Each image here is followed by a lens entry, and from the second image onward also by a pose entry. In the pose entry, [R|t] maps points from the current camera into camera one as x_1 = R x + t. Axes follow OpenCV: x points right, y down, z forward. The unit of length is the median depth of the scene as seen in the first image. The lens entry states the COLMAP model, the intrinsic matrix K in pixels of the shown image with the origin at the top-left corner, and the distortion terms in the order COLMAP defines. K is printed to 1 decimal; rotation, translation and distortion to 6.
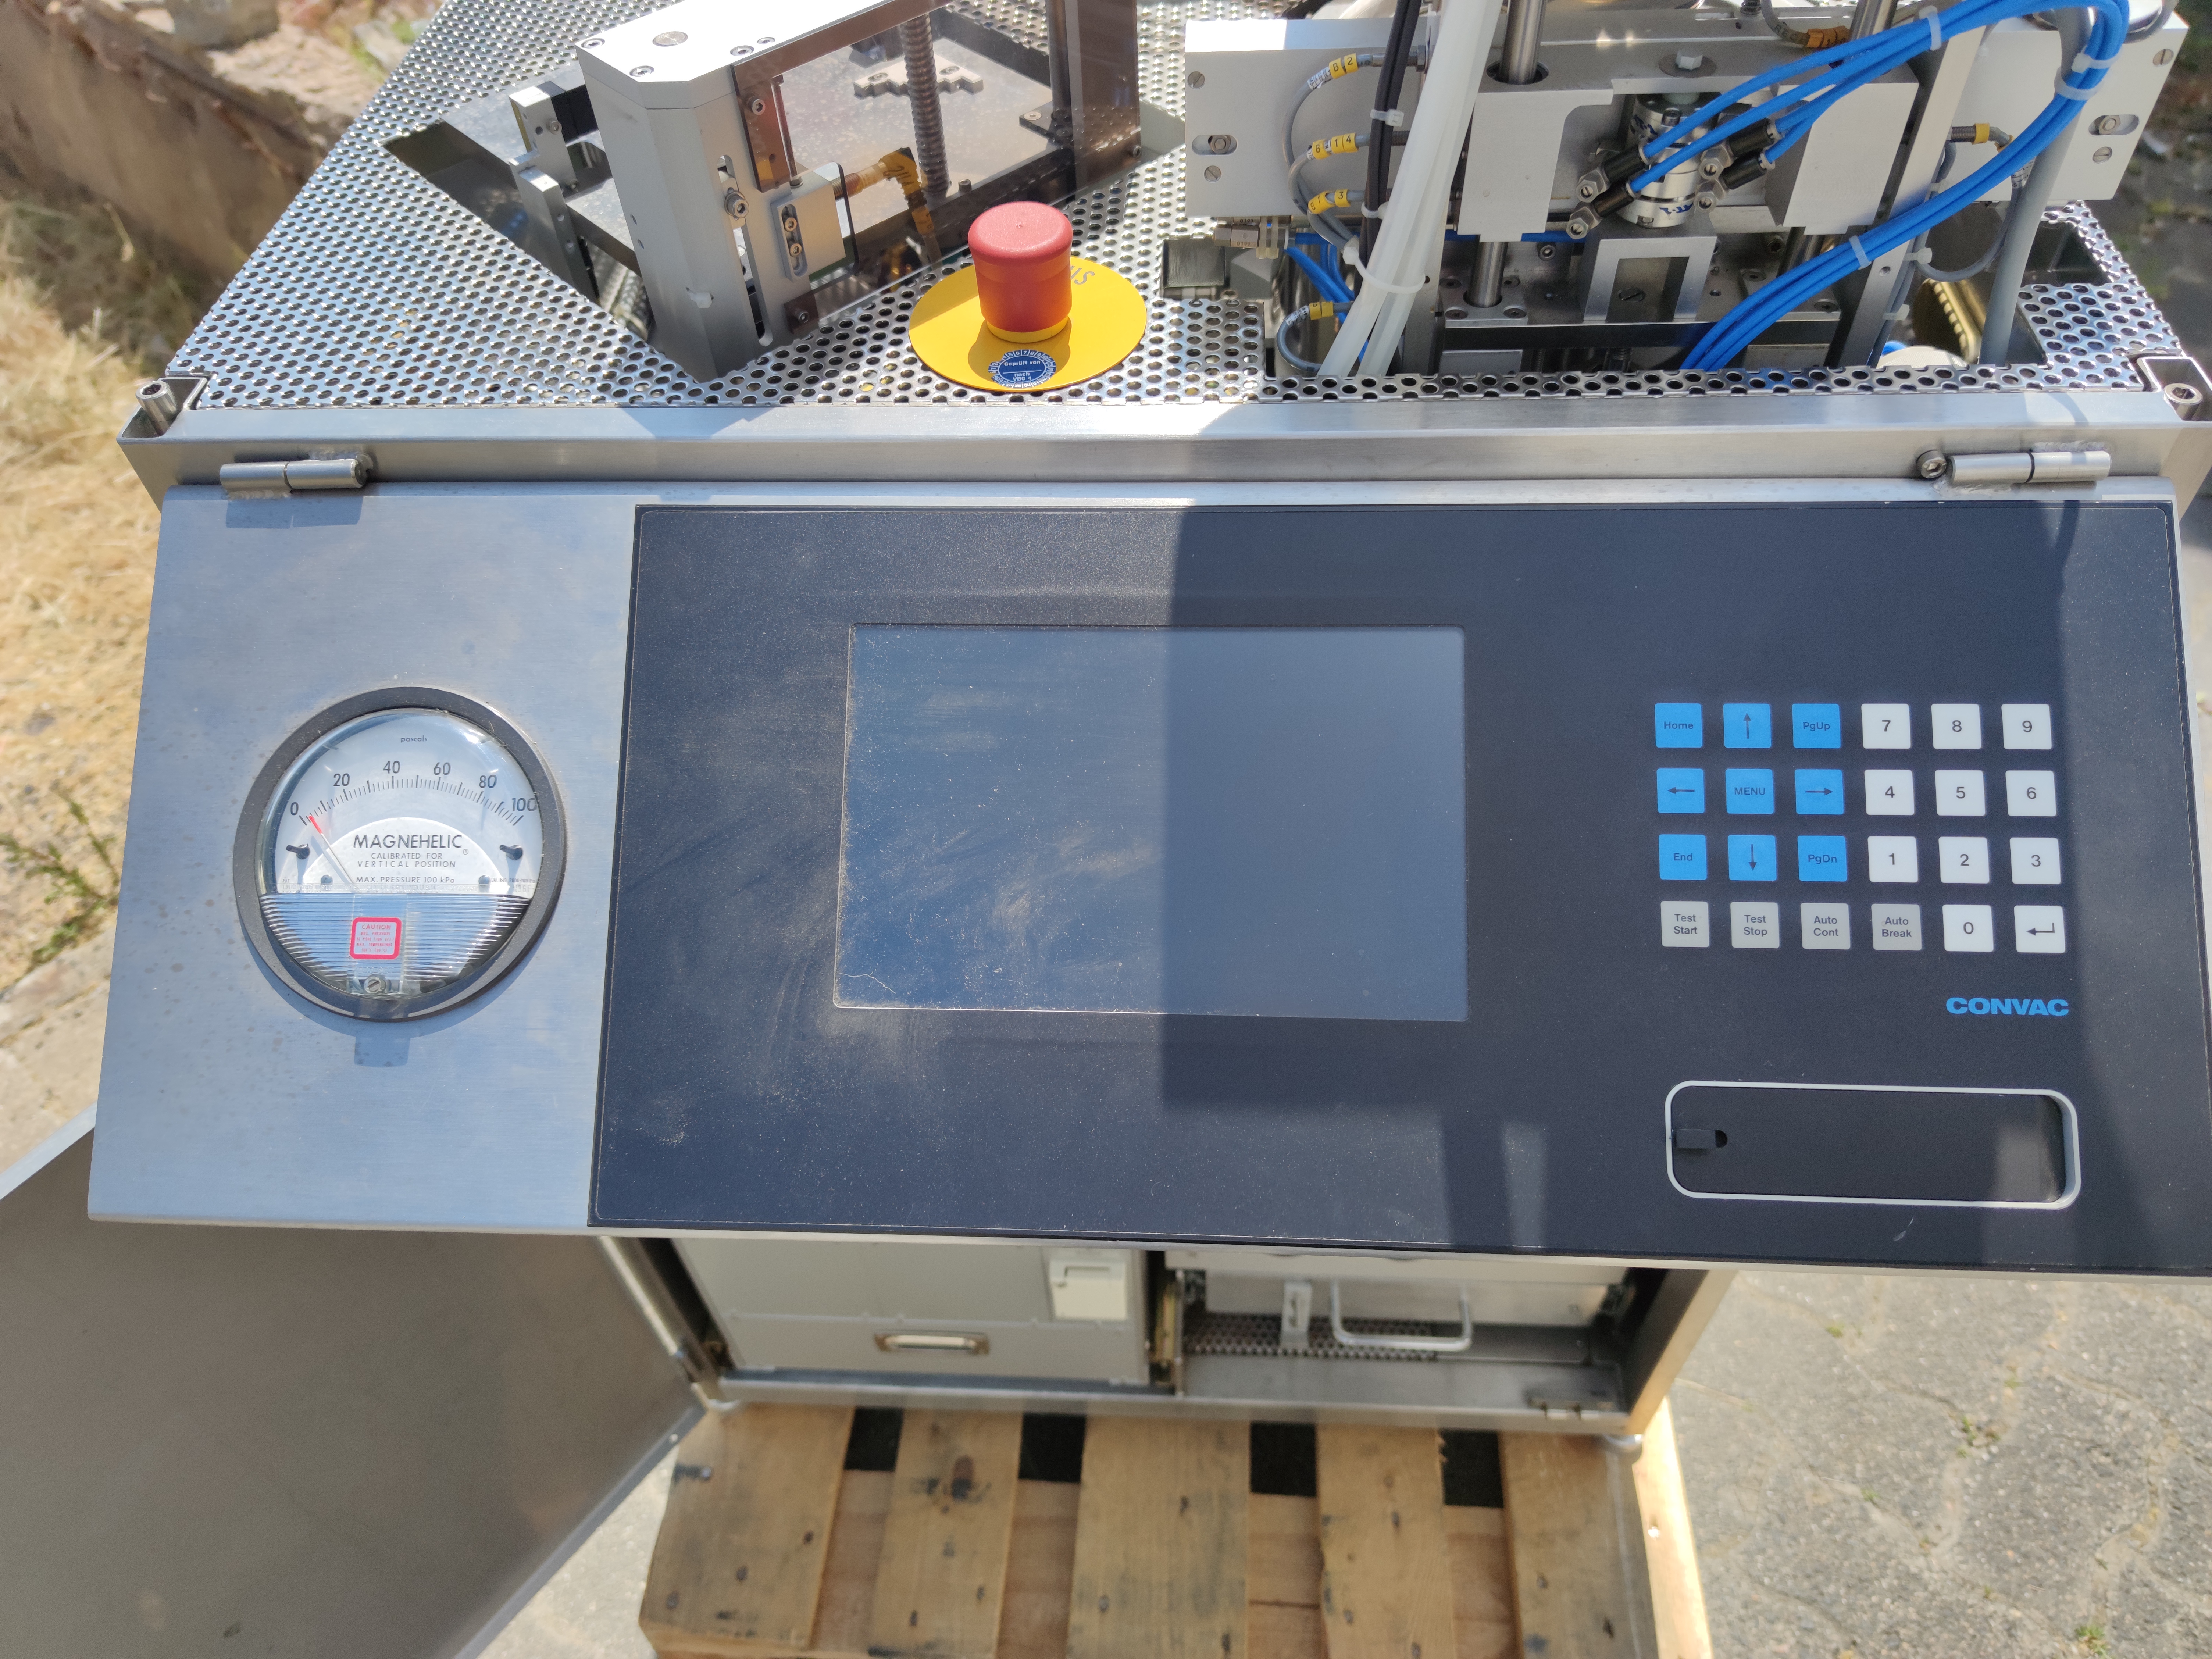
lens RADIAL K [[1566.7, 0, 1112.5], [0, 1566.7, 853.5], [0, 0, 1]] dist [0.028121, -0.044676]
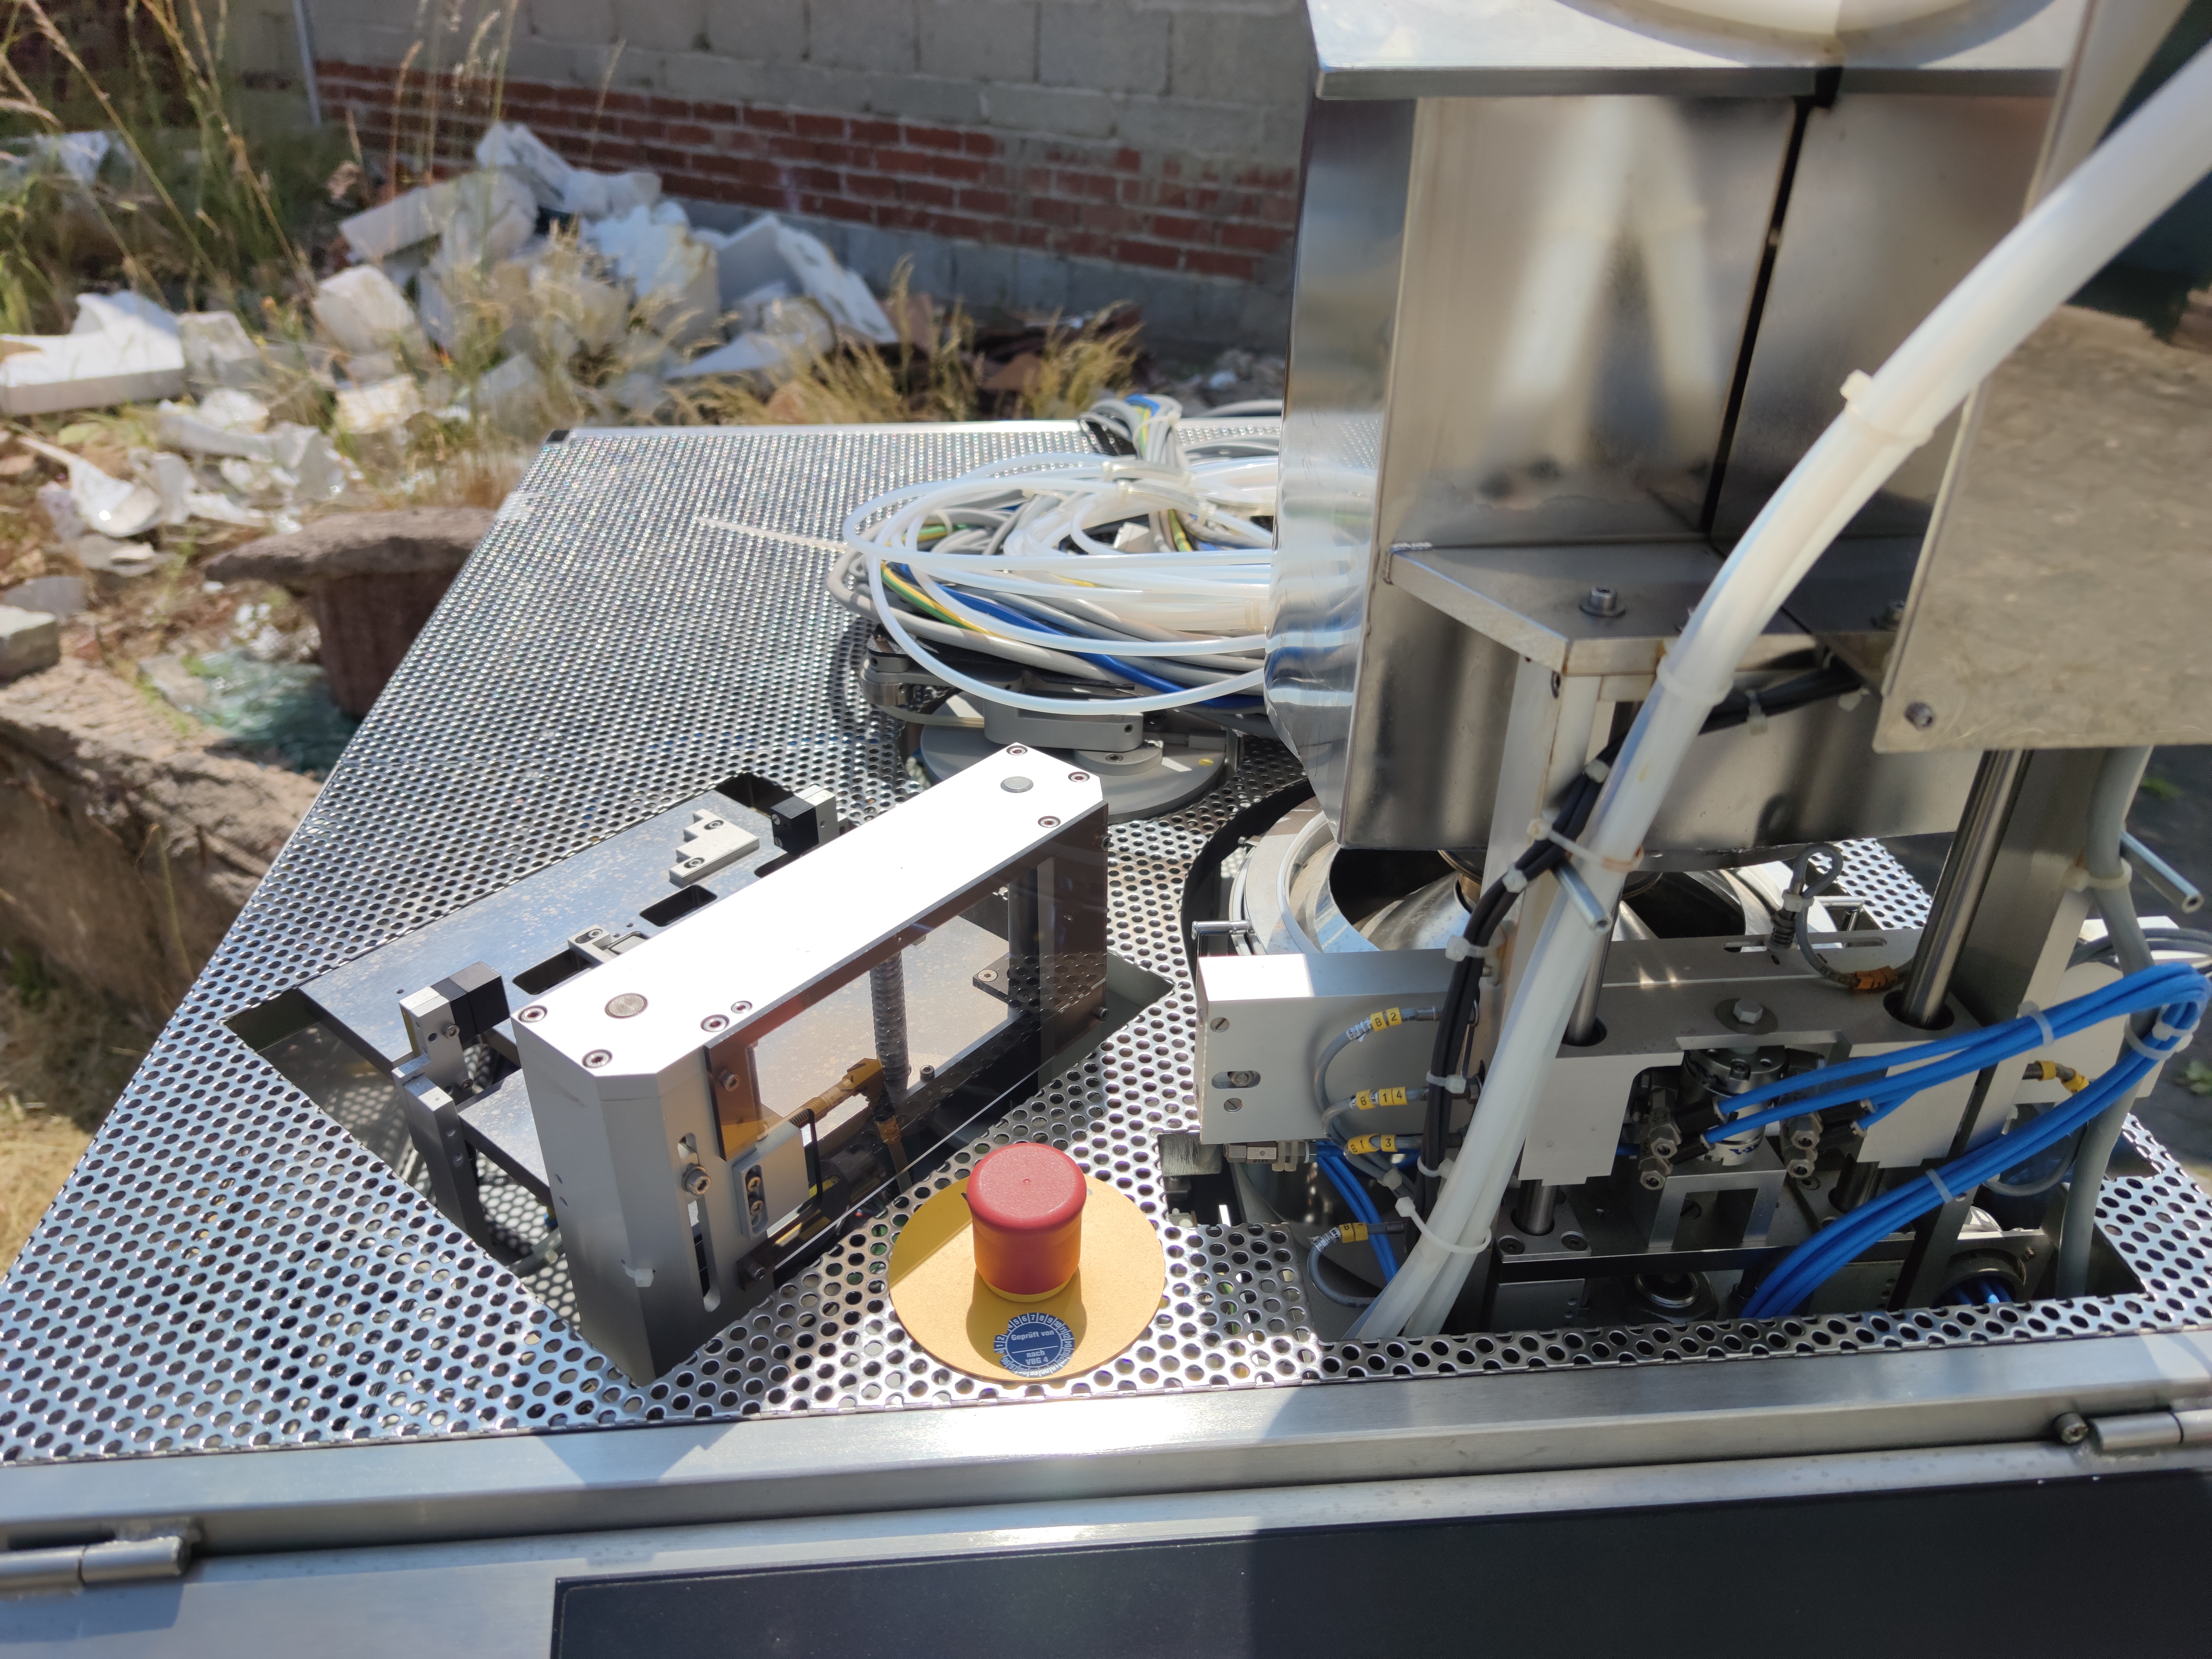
lens RADIAL K [[1566.7, 0, 1094.7], [0, 1566.7, 826.6], [0, 0, 1]] dist [0.028121, -0.044676]
pose [[0.989275, -0.023860, 0.144101, -0.140144], [0.068227, 0.947808, -0.311456, -0.307019], [-0.129149, 0.317947, 0.939271, 0.112788]]
